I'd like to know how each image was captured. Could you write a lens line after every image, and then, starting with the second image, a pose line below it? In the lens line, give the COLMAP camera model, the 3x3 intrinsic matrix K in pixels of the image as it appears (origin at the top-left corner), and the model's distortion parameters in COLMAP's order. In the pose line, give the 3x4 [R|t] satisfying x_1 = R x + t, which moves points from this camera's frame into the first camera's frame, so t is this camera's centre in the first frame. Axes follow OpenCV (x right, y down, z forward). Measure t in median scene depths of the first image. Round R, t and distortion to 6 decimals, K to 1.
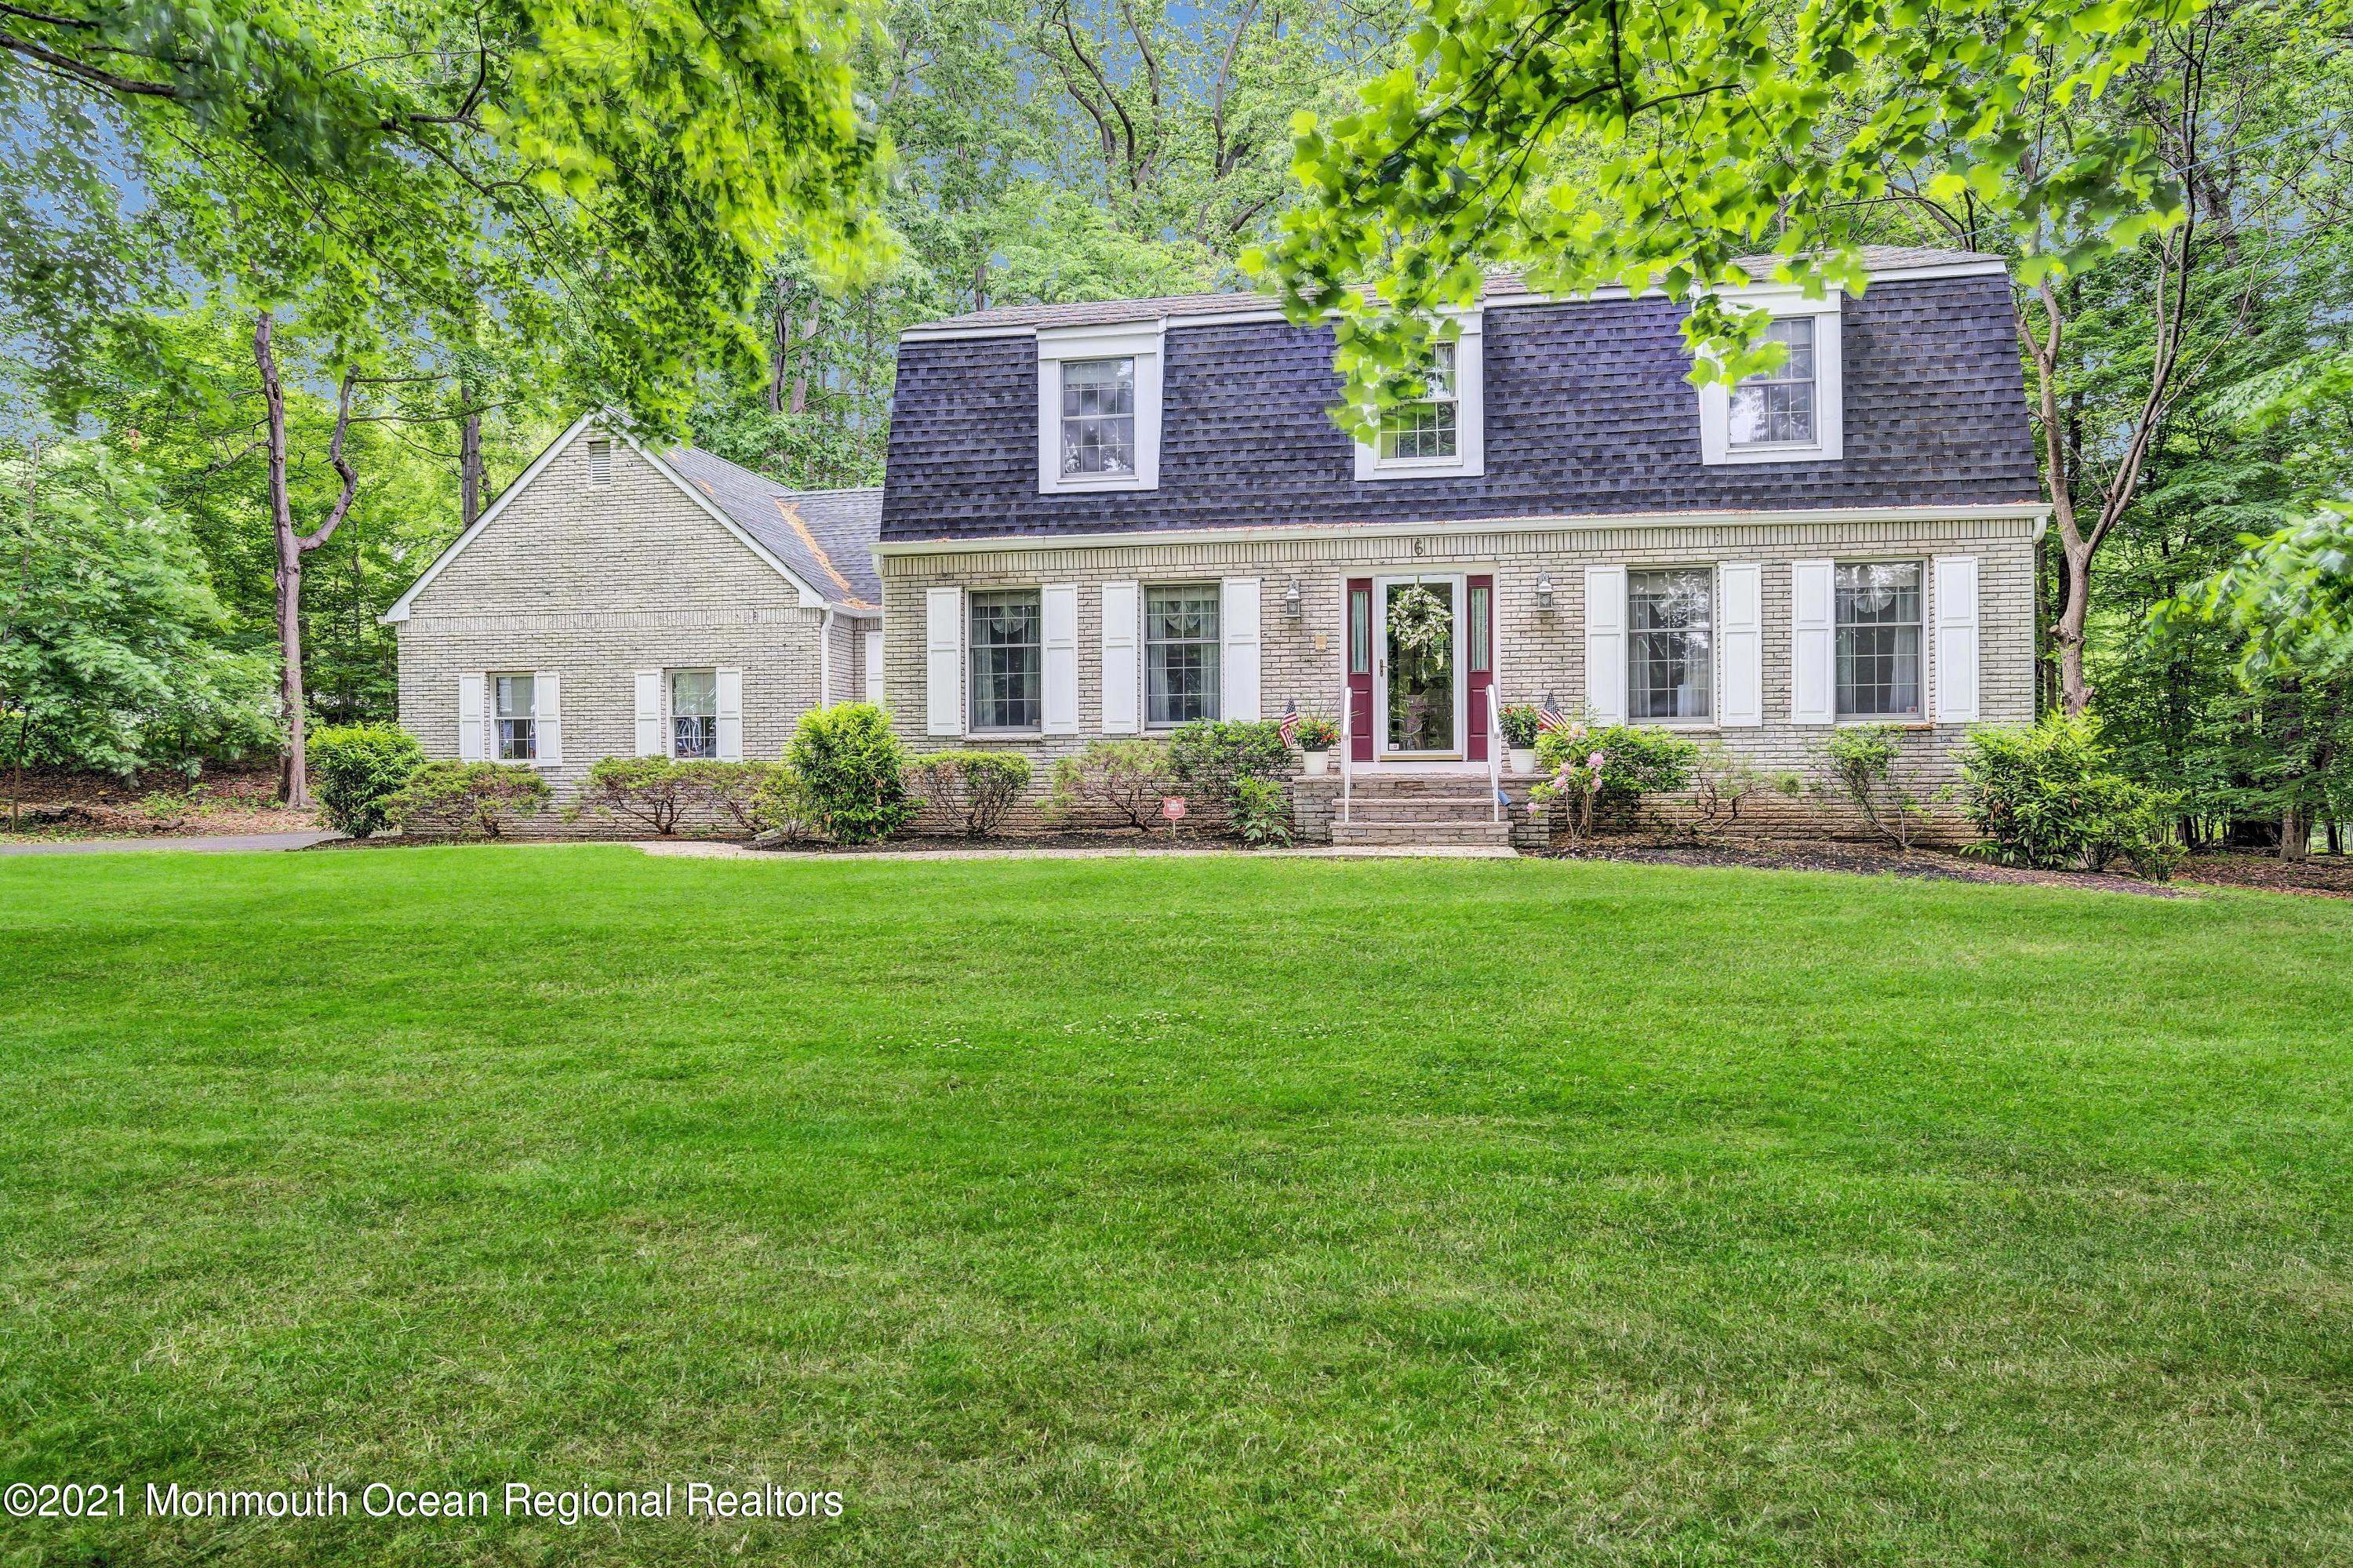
lens RADIAL K [[1328.0, 0, 1176.5], [0, 1328.0, 784.0], [0, 0, 1]] dist [-0.021180, 0.000984]
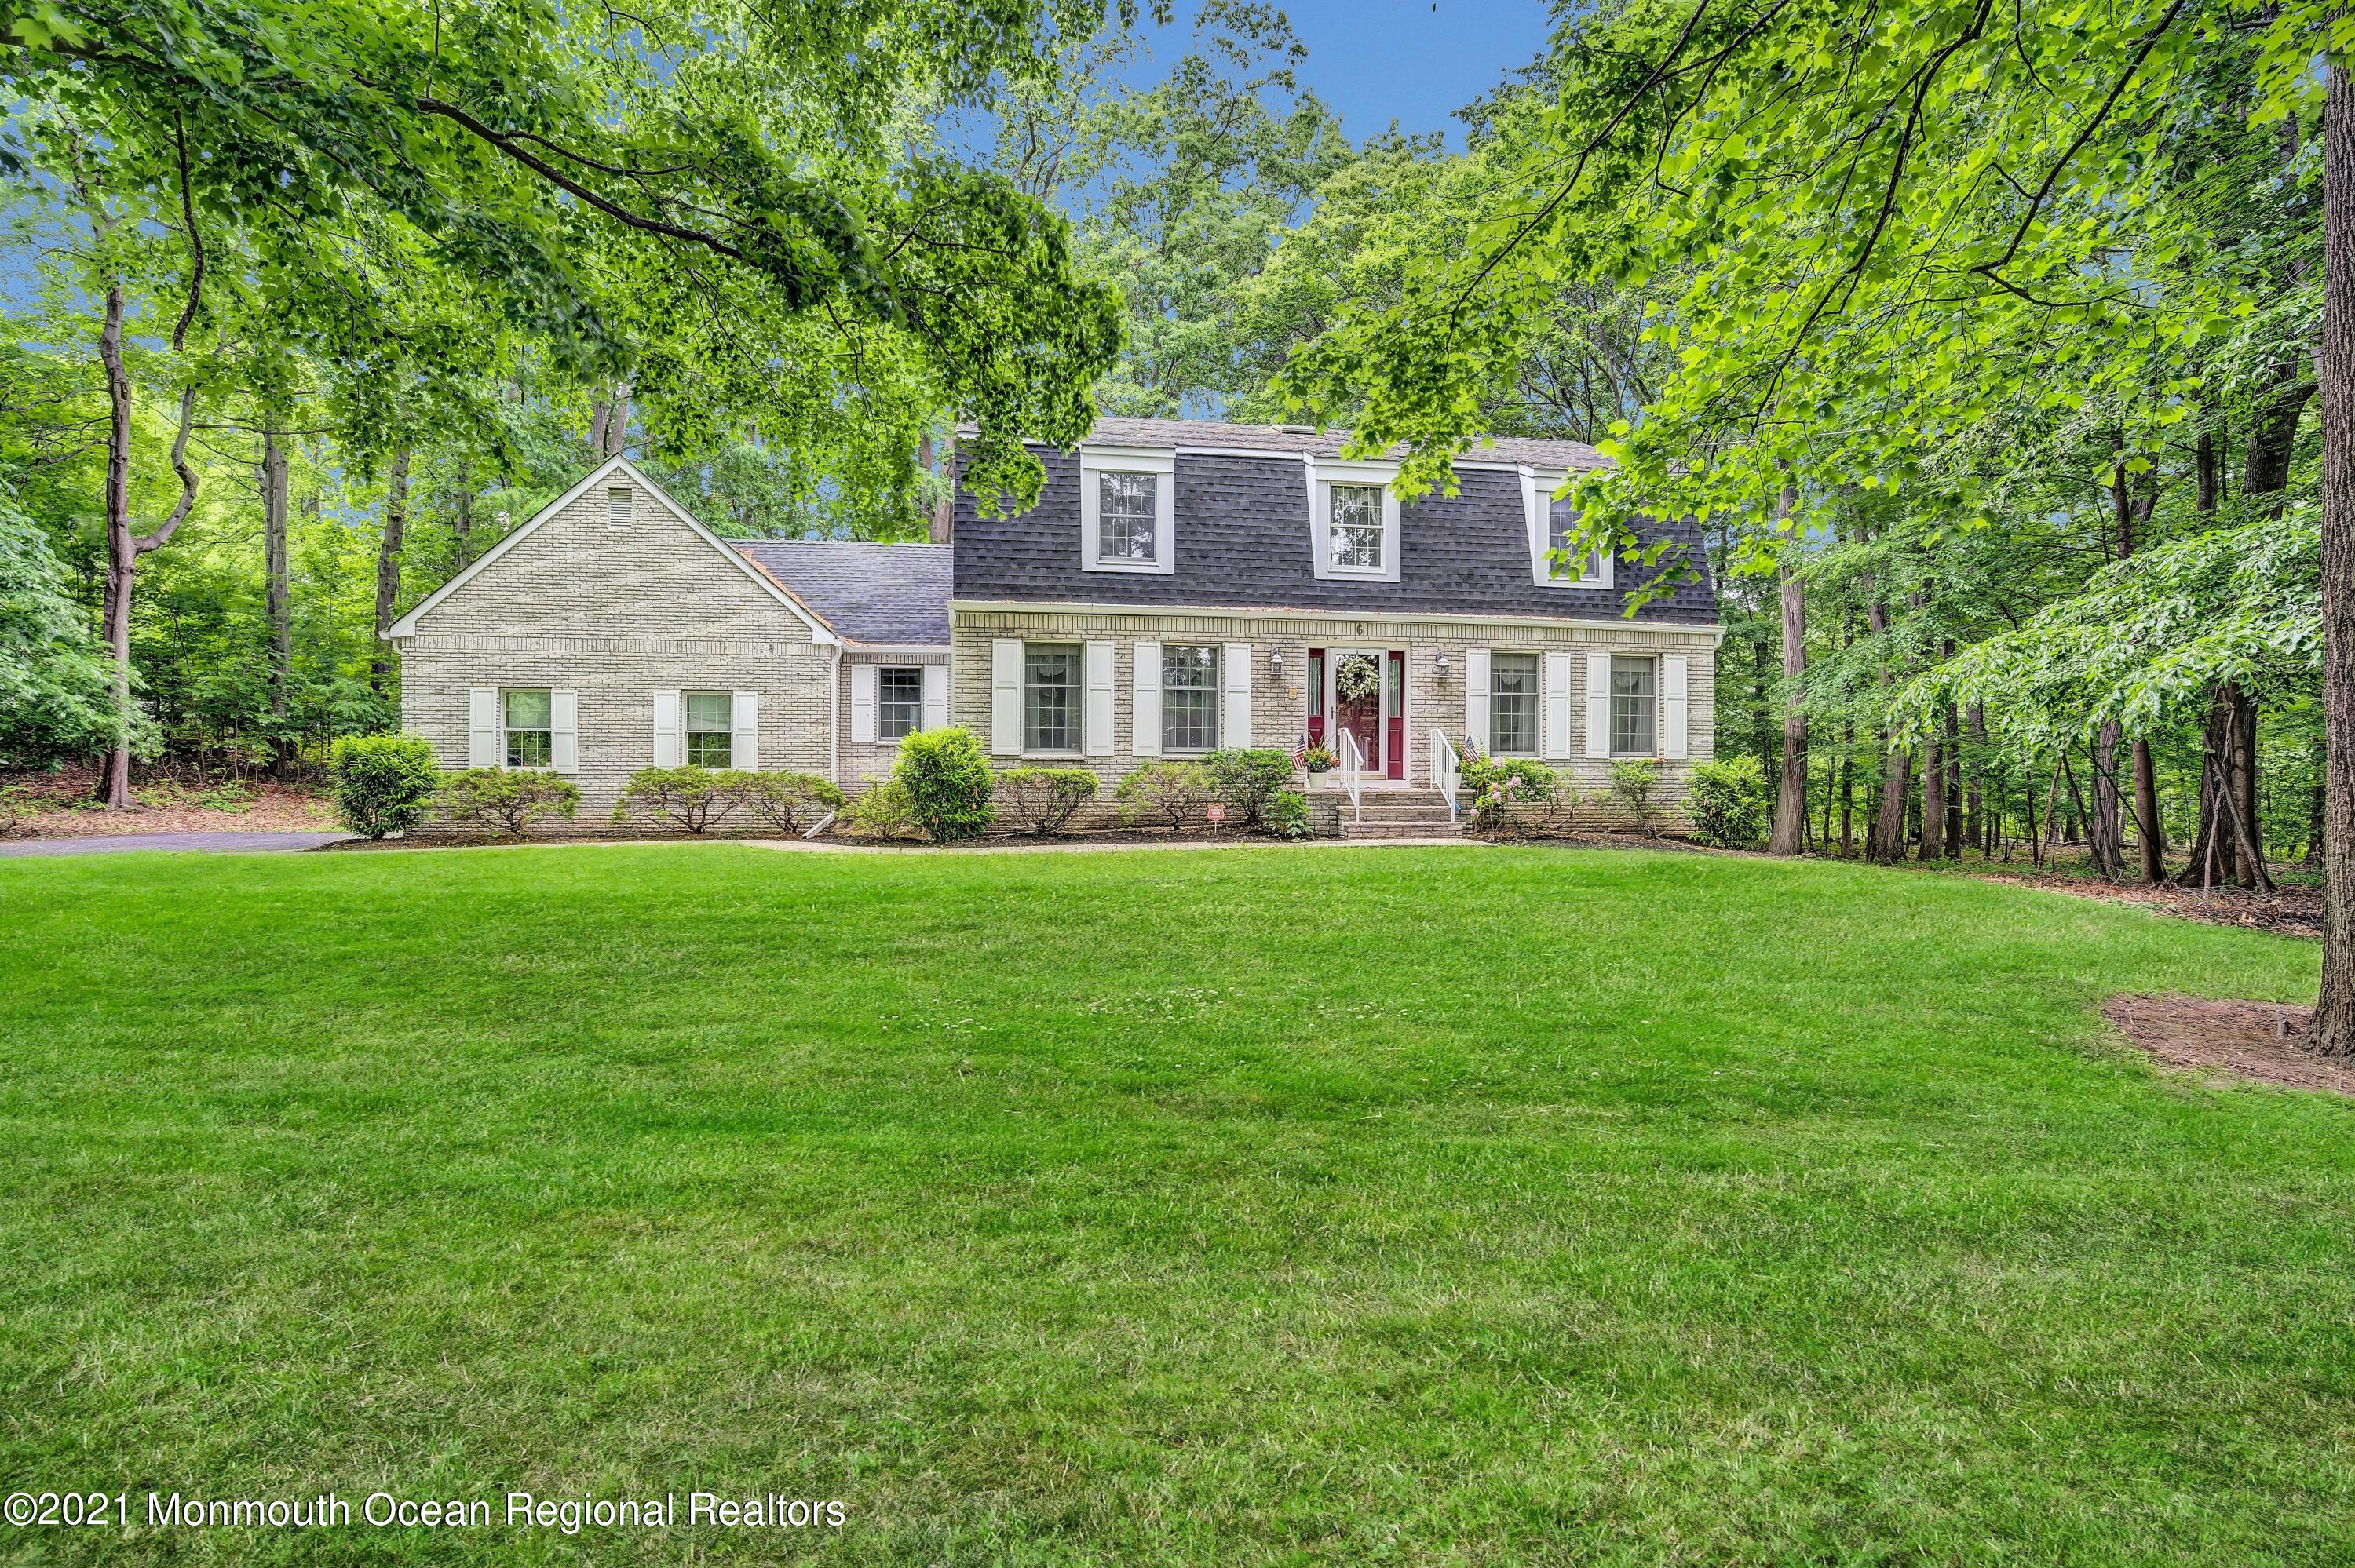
lens RADIAL K [[1110.6, 0, 1177.5], [0, 1110.6, 784.0], [0, 0, 1]] dist [-0.054696, 0.024587]
pose [[0.945614, 0.007823, 0.325198, -0.377870], [-0.006859, 0.999968, -0.004112, -0.005542], [-0.325220, 0.001658, 0.945637, -0.060820]]
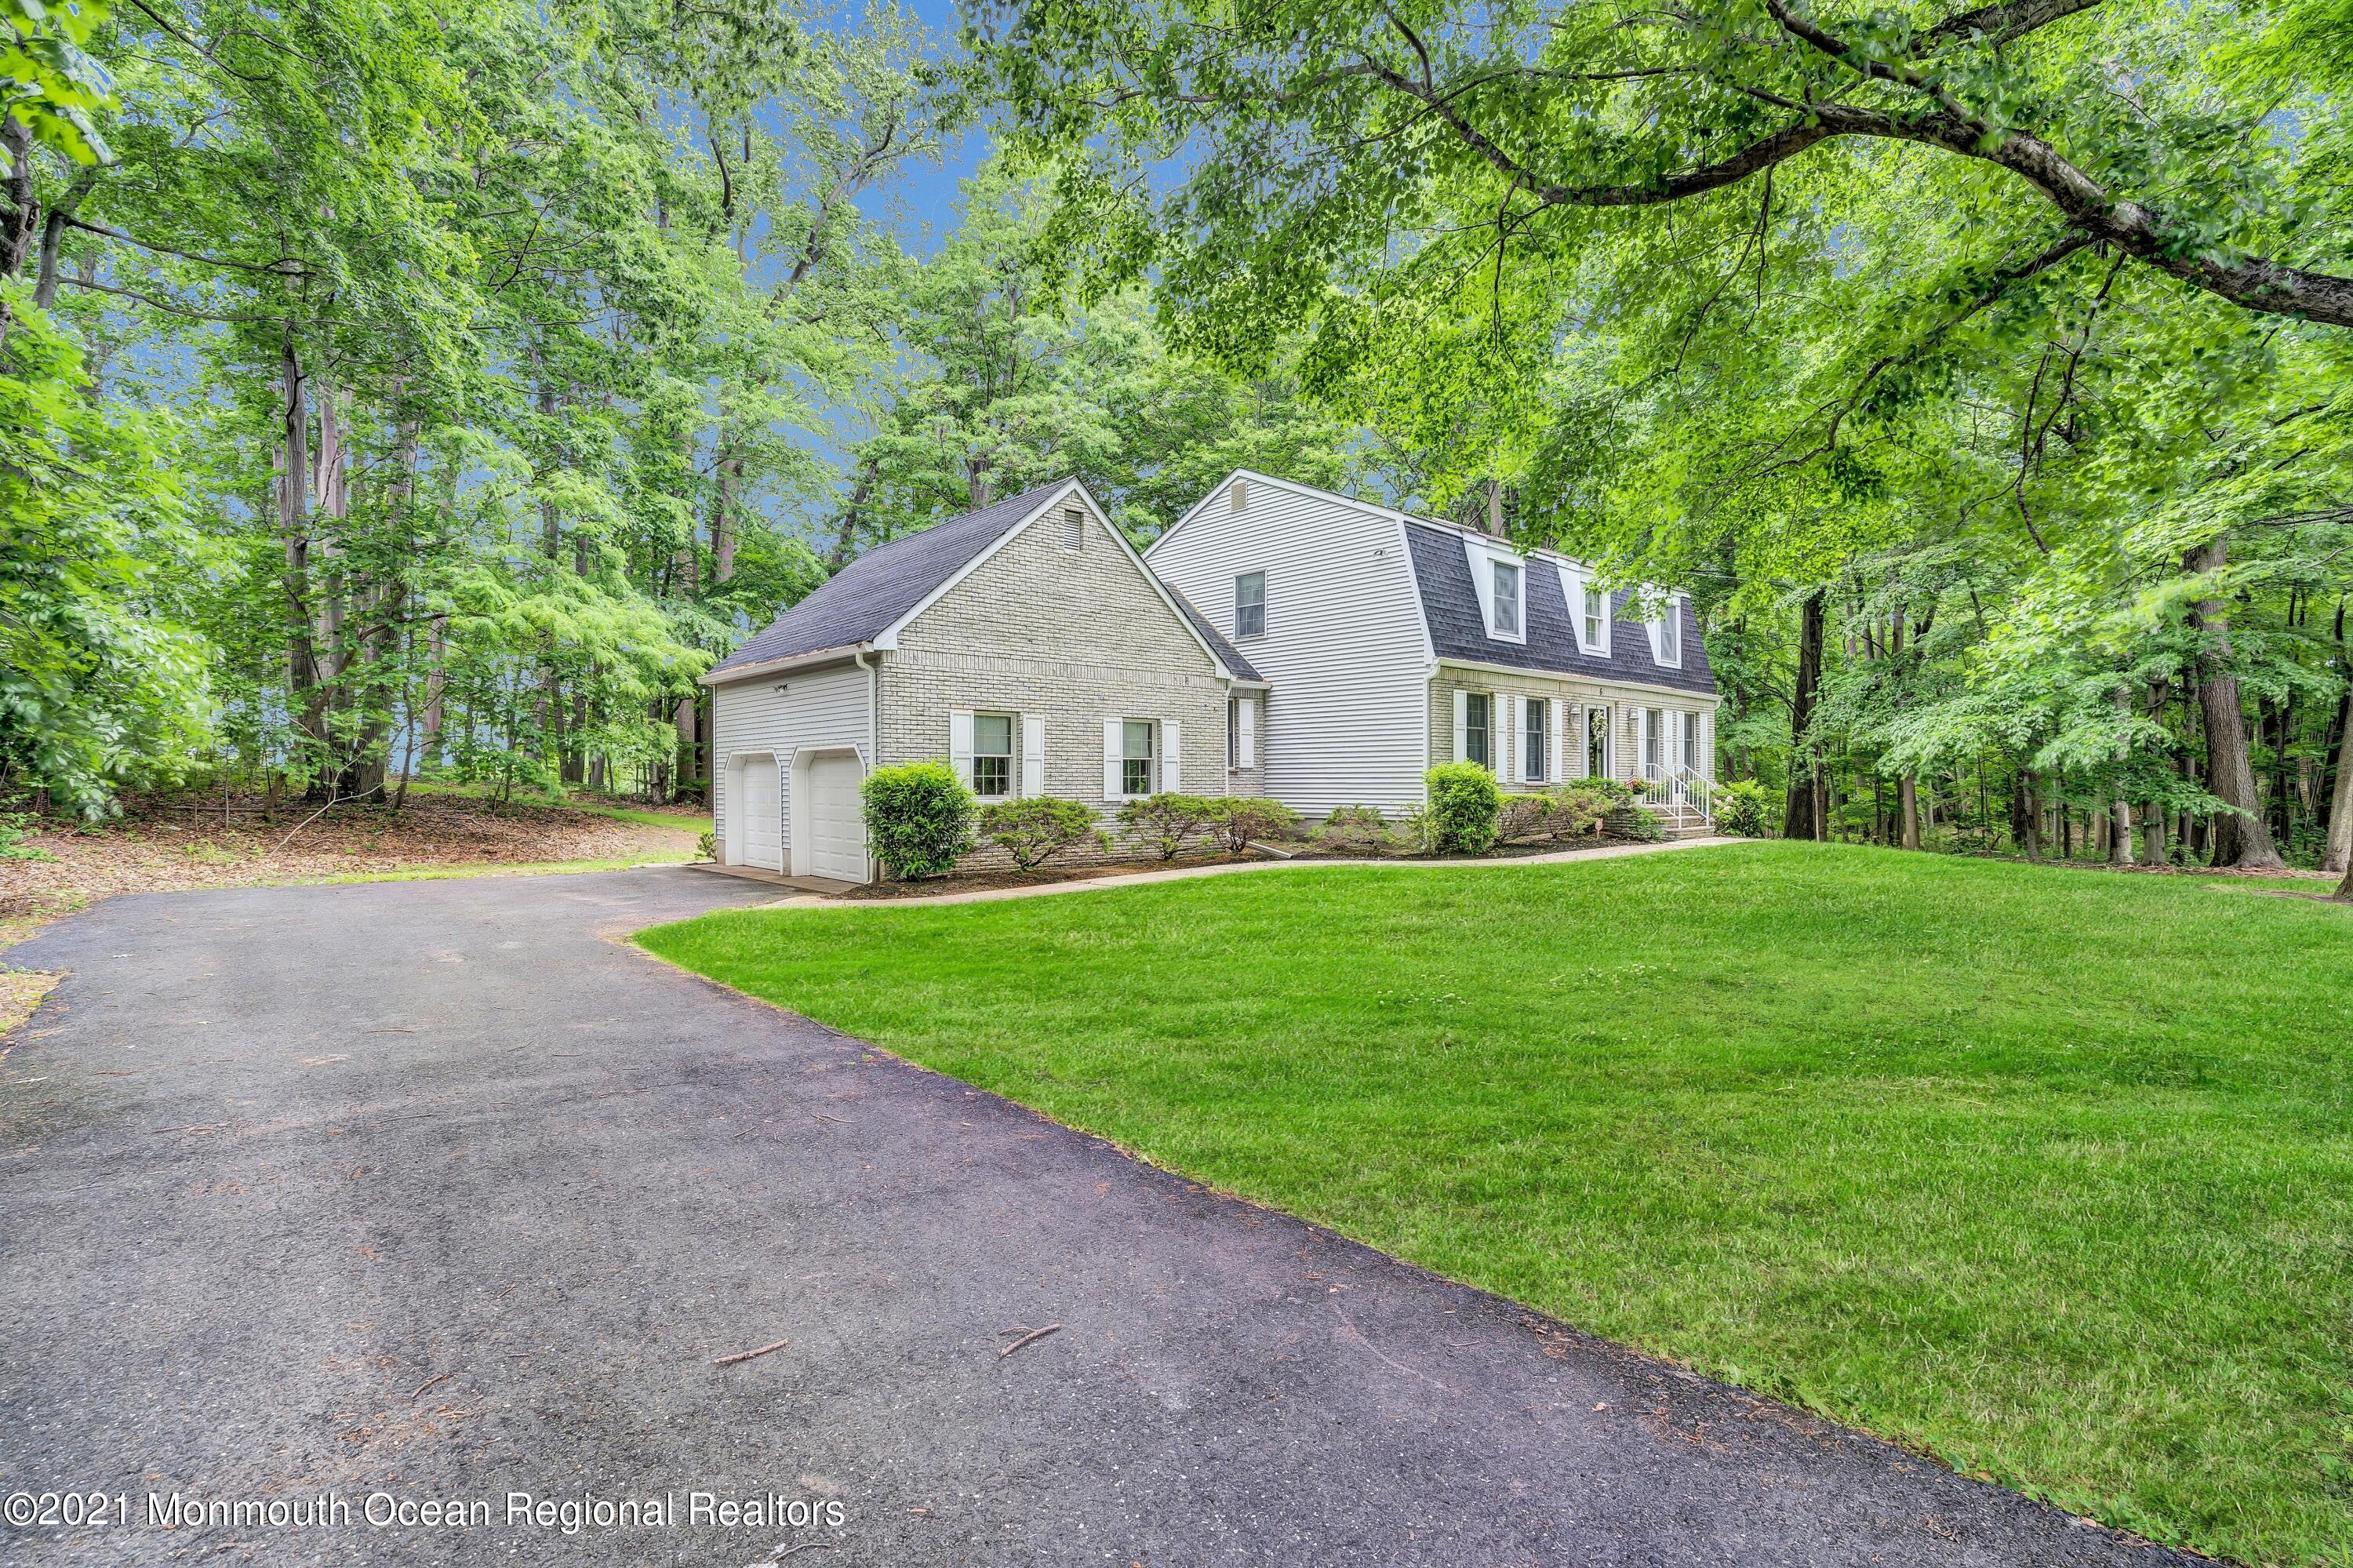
lens RADIAL K [[1087.6, 0, 1176.5], [0, 1087.6, 784.0], [0, 0, 1]] dist [-0.054459, 0.021001]
pose [[0.619578, 0.003375, 0.784928, -1.452443], [0.004187, 0.999962, -0.007605, -0.027661], [-0.784924, 0.007999, 0.619540, 0.479940]]
